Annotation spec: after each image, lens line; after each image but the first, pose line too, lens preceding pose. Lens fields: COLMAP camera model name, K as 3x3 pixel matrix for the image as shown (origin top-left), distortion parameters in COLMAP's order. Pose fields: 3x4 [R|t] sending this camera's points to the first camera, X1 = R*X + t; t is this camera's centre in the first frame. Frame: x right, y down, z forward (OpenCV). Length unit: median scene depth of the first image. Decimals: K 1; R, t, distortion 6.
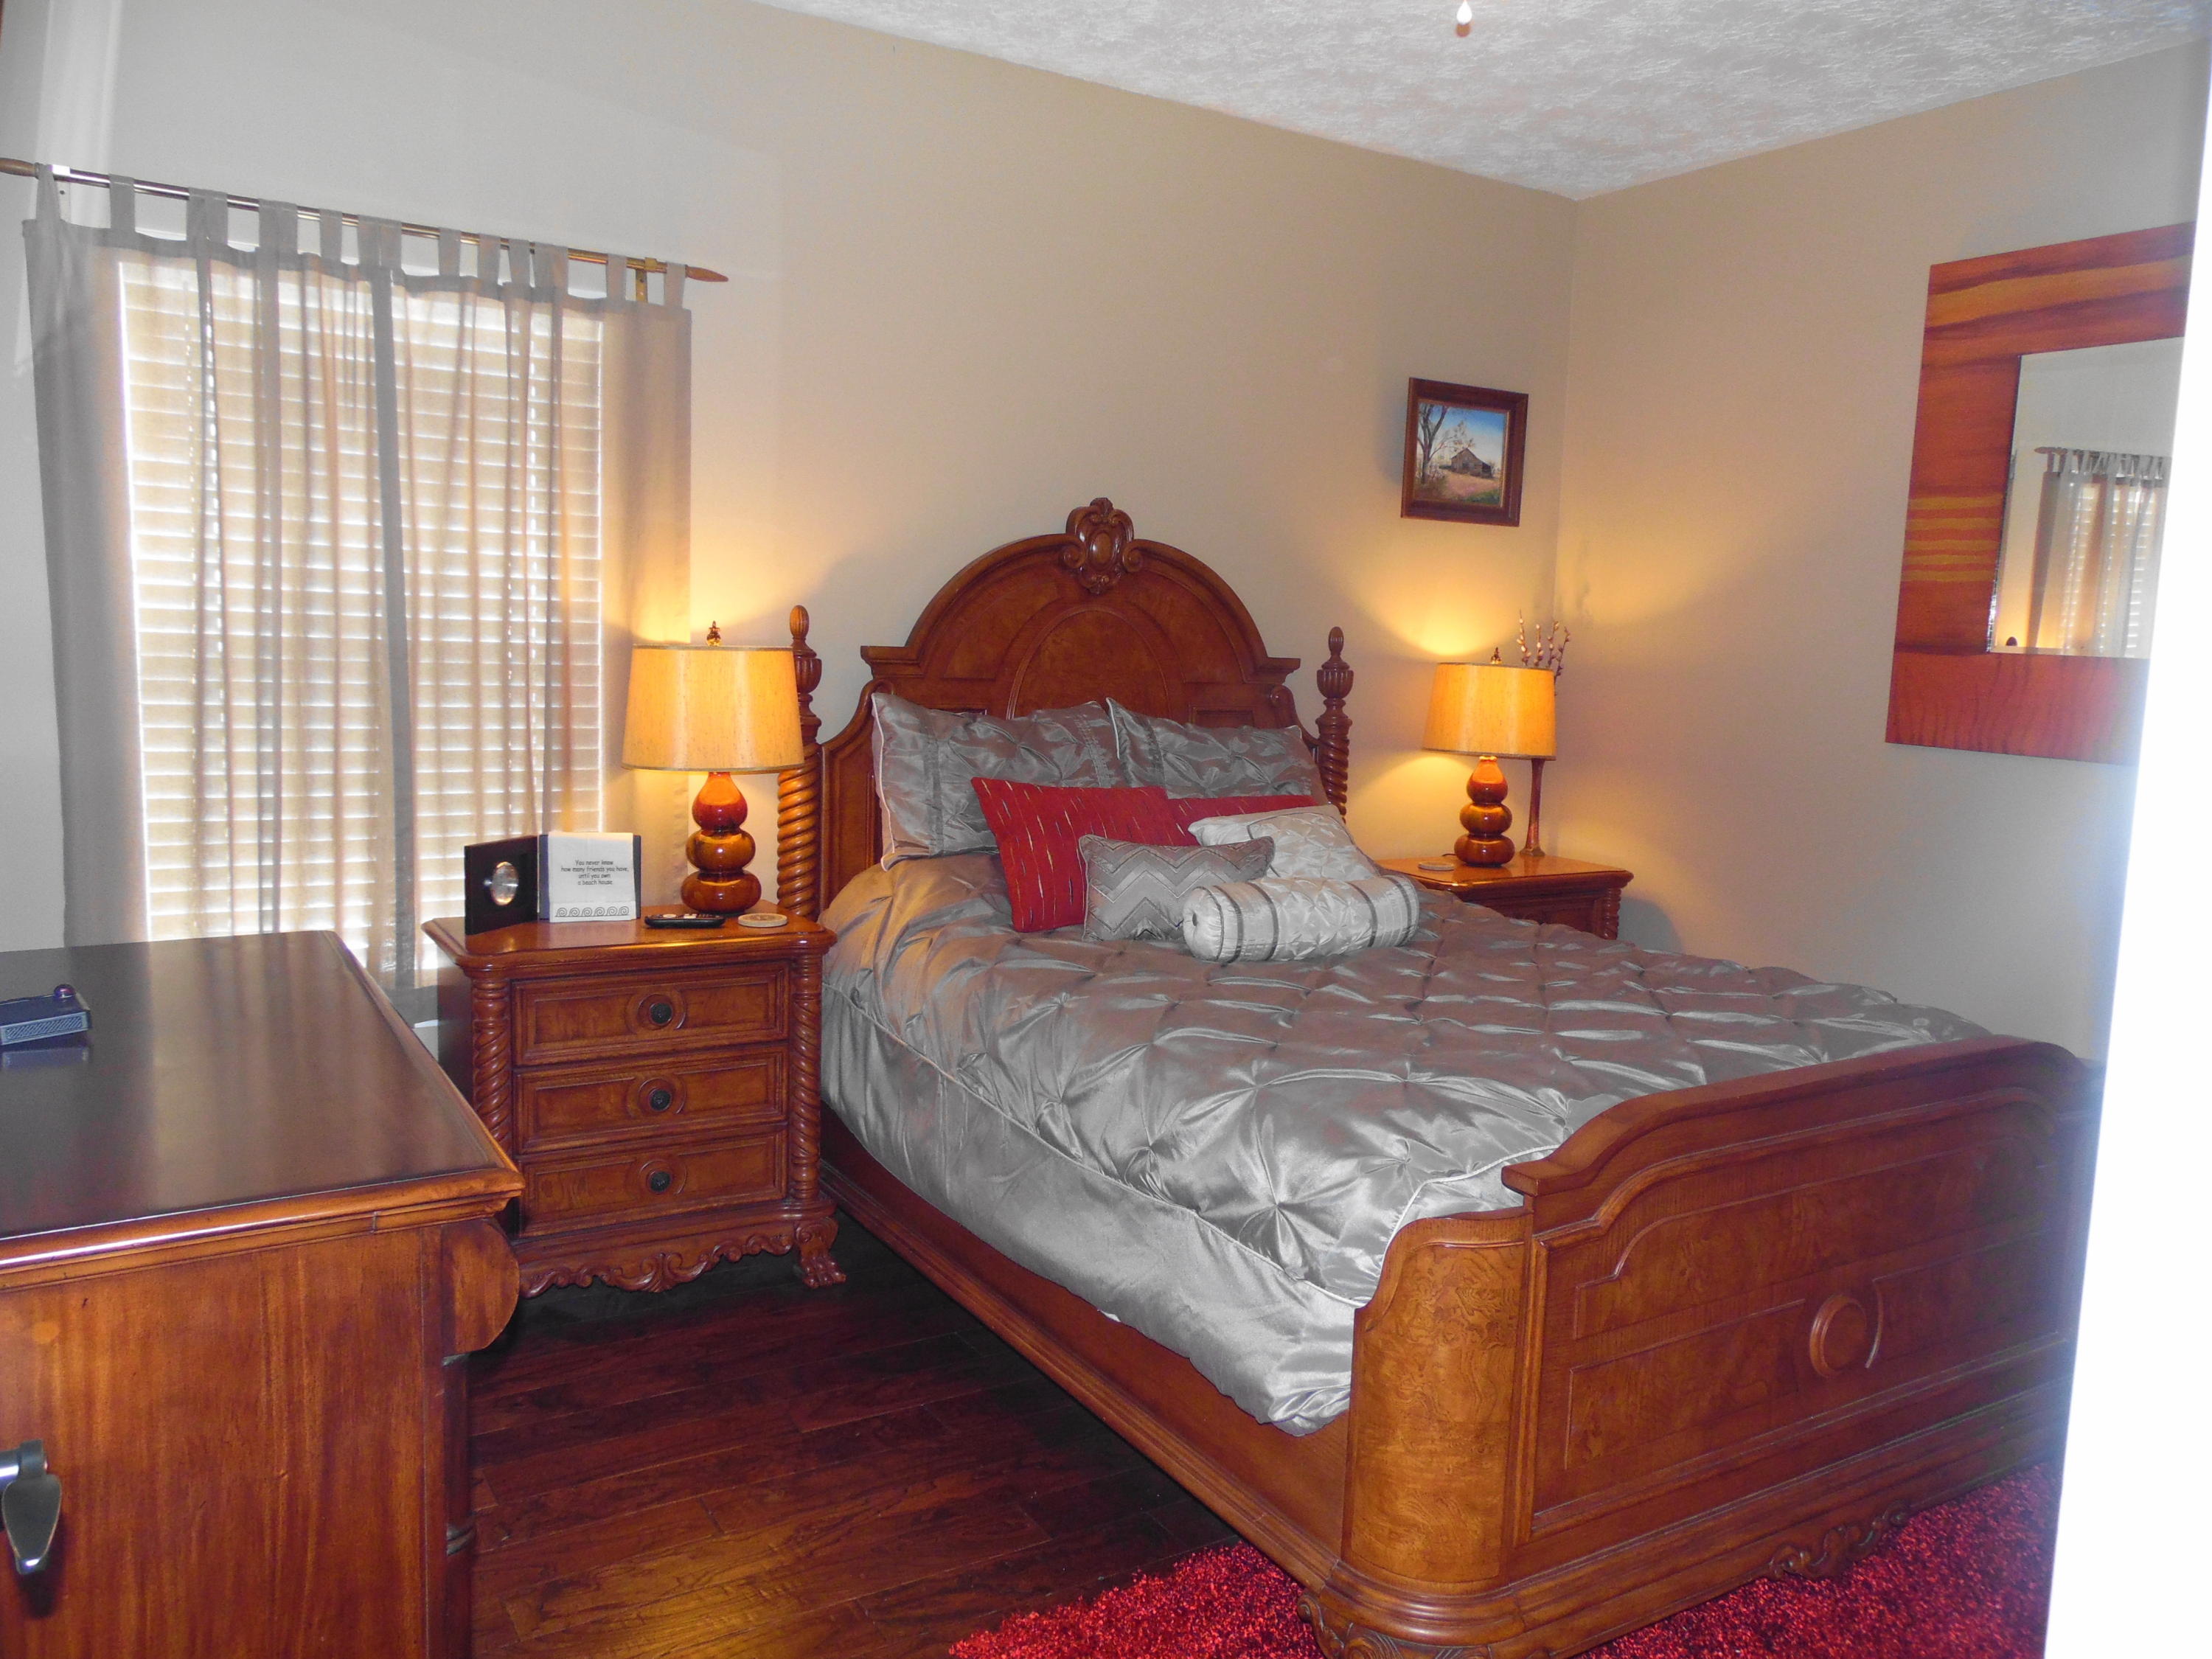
lens RADIAL K [[1661.3, 0, 1110.3], [0, 1661.3, 836.7], [0, 0, 1]] dist [-0.026781, 0.025935]
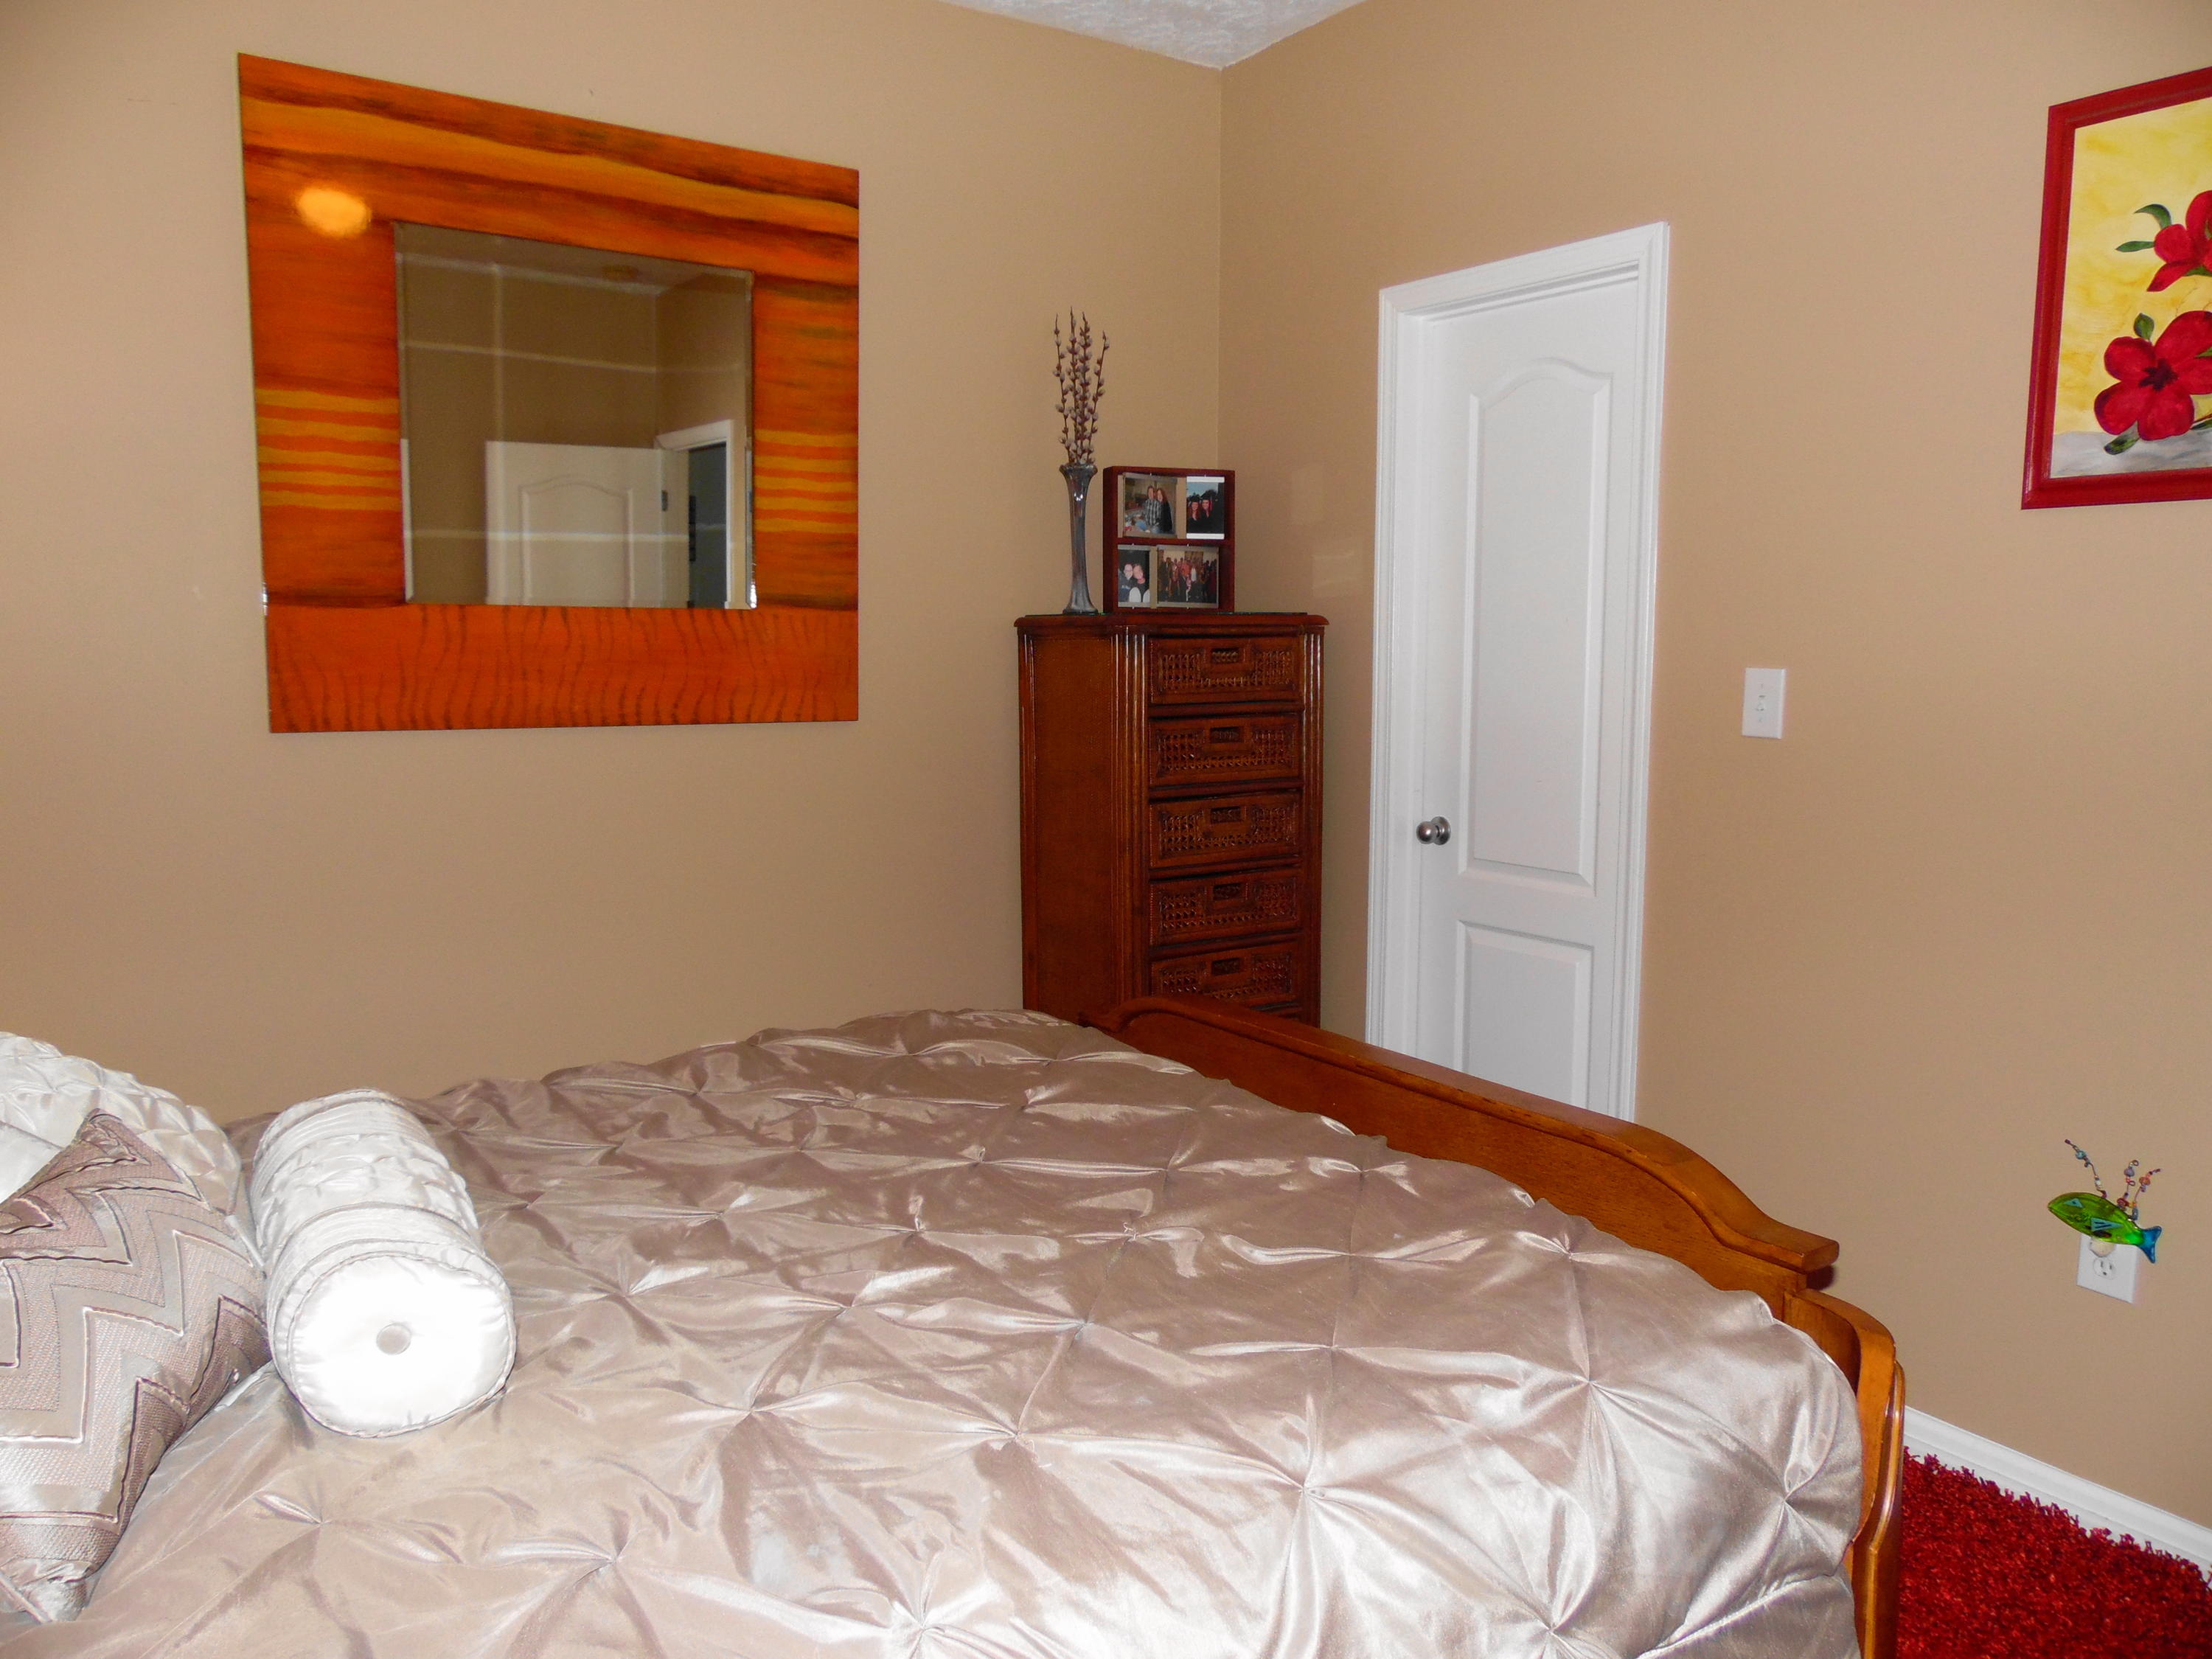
lens RADIAL K [[1661.3, 0, 1107.1], [0, 1661.3, 835.7], [0, 0, 1]] dist [-0.026781, 0.025935]
pose [[-0.046212, -0.166355, 0.984982, -0.342510], [0.113649, 0.978758, 0.170636, -0.125158], [-0.992446, 0.119828, -0.026324, 0.886318]]
